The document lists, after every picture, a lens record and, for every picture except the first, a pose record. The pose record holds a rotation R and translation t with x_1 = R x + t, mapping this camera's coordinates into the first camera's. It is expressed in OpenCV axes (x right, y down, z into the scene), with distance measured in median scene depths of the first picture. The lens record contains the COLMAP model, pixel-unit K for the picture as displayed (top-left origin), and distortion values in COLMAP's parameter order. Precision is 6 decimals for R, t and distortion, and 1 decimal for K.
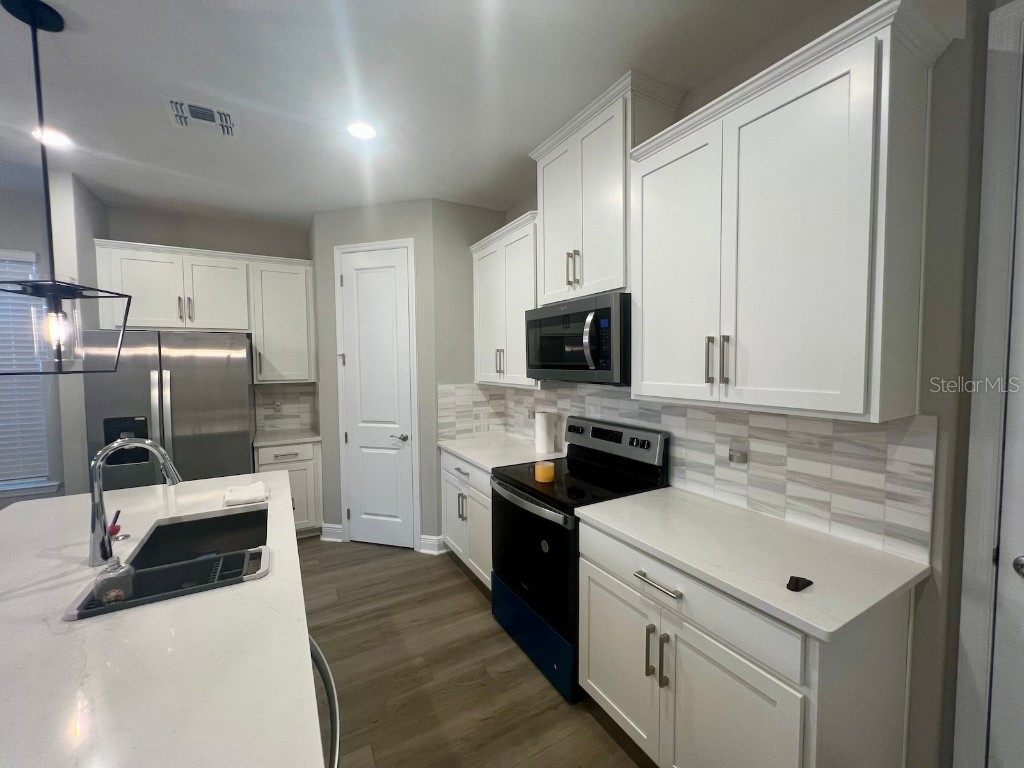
lens RADIAL K [[414.4, 0, 509.1], [0, 414.4, 383.1], [0, 0, 1]] dist [0.000663, 0.000130]
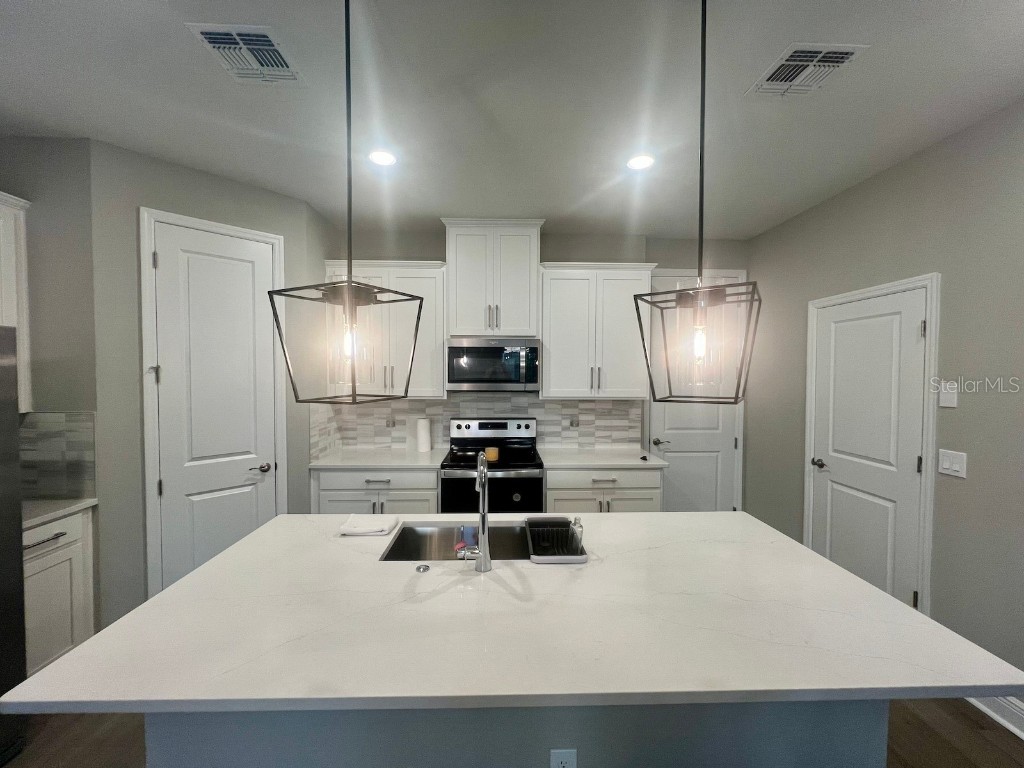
lens RADIAL K [[414.4, 0, 509.1], [0, 414.4, 383.1], [0, 0, 1]] dist [0.000663, 0.000130]
pose [[0.466911, -0.015828, 0.884163, -1.366487], [0.039057, 0.999233, -0.002738, -0.032800], [-0.883442, 0.035811, 0.467171, 0.300425]]
